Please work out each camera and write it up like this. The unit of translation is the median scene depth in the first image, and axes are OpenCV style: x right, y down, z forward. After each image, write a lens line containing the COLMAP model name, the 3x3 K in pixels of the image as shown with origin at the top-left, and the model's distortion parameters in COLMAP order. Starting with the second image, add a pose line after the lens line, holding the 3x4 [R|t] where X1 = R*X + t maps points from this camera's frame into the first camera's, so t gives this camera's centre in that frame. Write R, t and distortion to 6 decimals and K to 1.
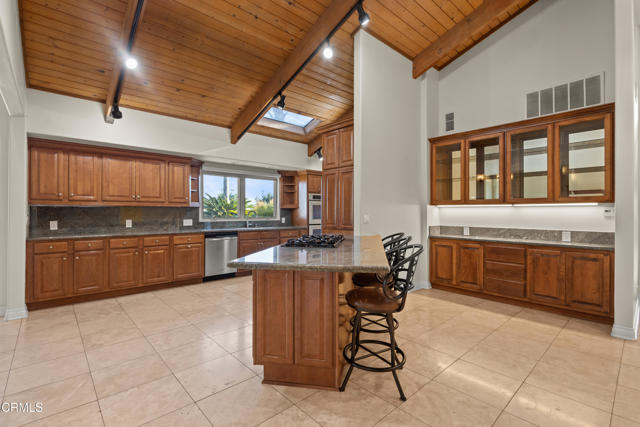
lens RADIAL K [[294.5, 0, 321.8], [0, 294.5, 211.8], [0, 0, 1]] dist [0.007000, -0.001913]
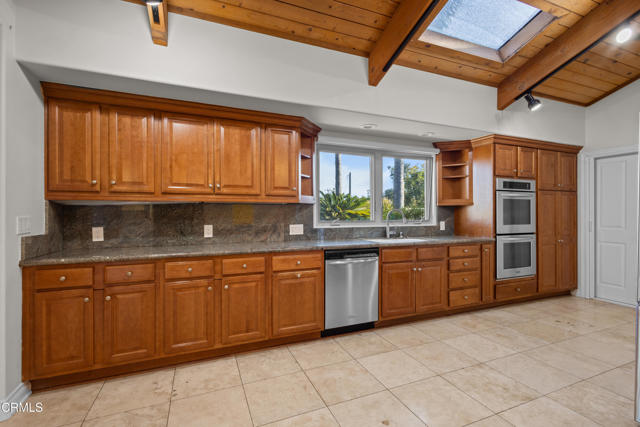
lens RADIAL K [[294.5, 0, 321.3], [0, 294.5, 215.6], [0, 0, 1]] dist [0.007000, -0.001913]
pose [[0.940910, 0.001682, -0.338651, -0.231015], [0.002403, 0.999929, 0.011643, 0.000914], [0.338647, -0.011769, 0.940840, 0.515283]]
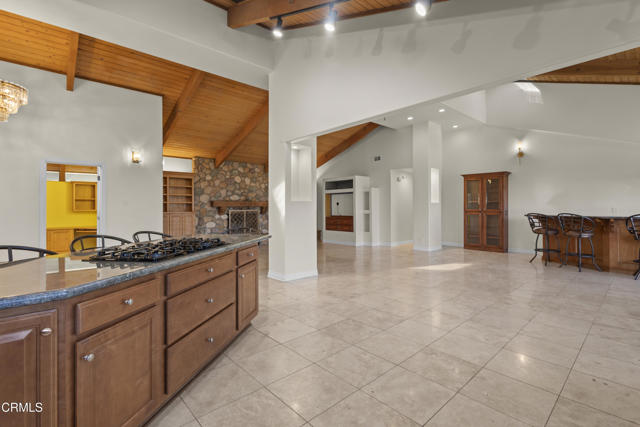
lens RADIAL K [[294.5, 0, 317.2], [0, 294.5, 207.5], [0, 0, 1]] dist [0.007000, -0.001913]
pose [[-0.999948, 0.005270, 0.008780, -0.233546], [0.005239, 0.999980, -0.003540, 0.004024], [-0.008798, -0.003494, -0.999955, 1.053881]]
